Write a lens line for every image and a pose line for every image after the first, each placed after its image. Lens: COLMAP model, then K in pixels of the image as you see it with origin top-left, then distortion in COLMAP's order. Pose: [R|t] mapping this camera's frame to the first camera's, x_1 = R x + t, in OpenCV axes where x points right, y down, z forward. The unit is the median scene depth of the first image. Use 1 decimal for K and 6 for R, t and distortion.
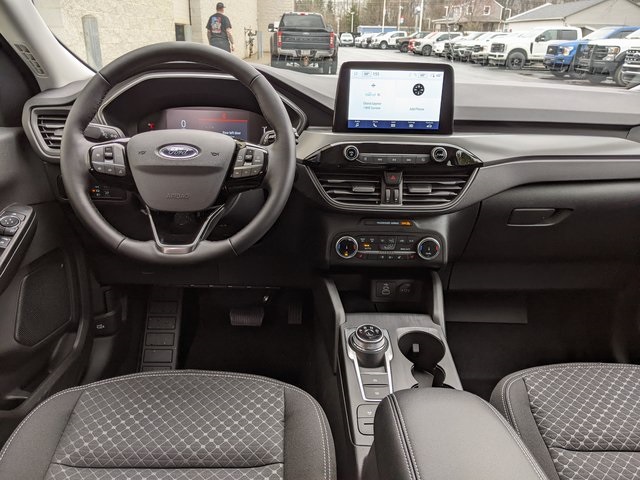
lens RADIAL K [[516.5, 0, 312.8], [0, 516.5, 242.3], [0, 0, 1]] dist [0.090640, -0.174948]
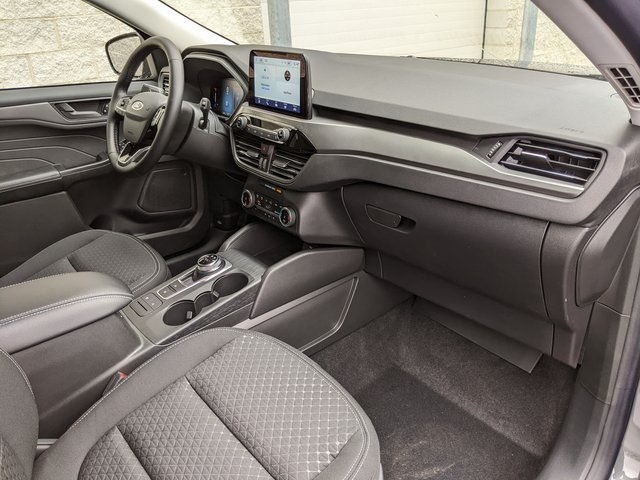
lens RADIAL K [[516.5, 0, 312.8], [0, 516.5, 242.3], [0, 0, 1]] dist [0.090640, -0.174948]
pose [[0.603383, 0.292300, -0.741950, 1.172409], [-0.240422, 0.953788, 0.180235, -0.160541], [0.760346, 0.069630, 0.645775, 0.323398]]
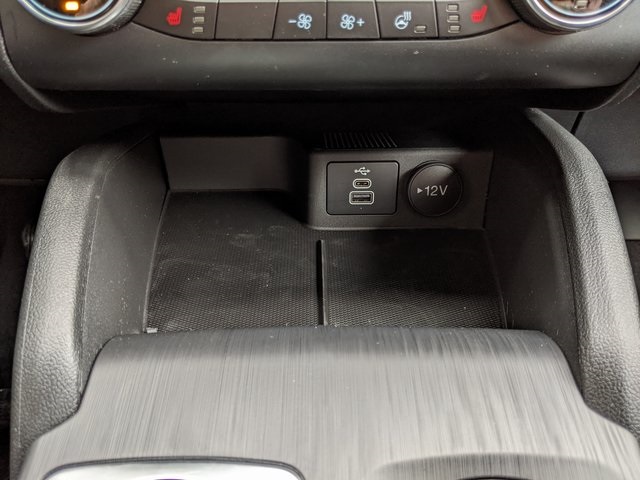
lens RADIAL K [[516.5, 0, 312.8], [0, 516.5, 242.3], [0, 0, 1]] dist [0.090640, -0.174948]
pose [[0.998522, -0.007771, -0.053792, 0.153563], [0.020666, 0.969673, 0.243531, 0.059848], [0.050268, -0.244283, 0.968400, 0.857499]]
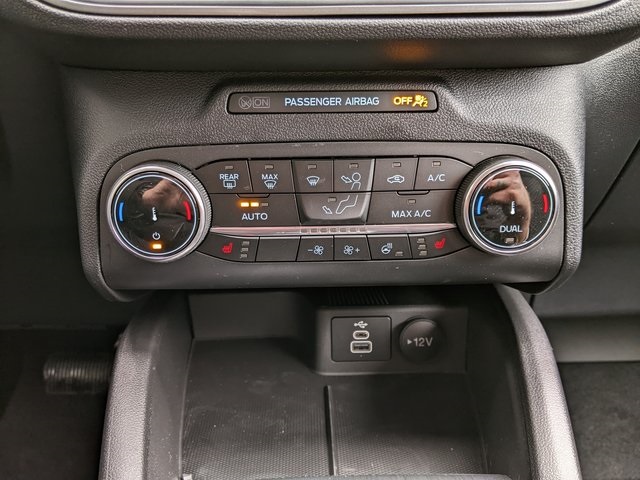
lens RADIAL K [[519.8, 0, 317.8], [0, 519.8, 236.4], [0, 0, 1]] dist [0.094131, -0.239450]
pose [[0.998996, -0.031425, -0.031924, 0.149721], [0.032599, 0.998786, 0.036942, 0.013706], [0.030725, -0.037946, 0.998807, 0.794354]]
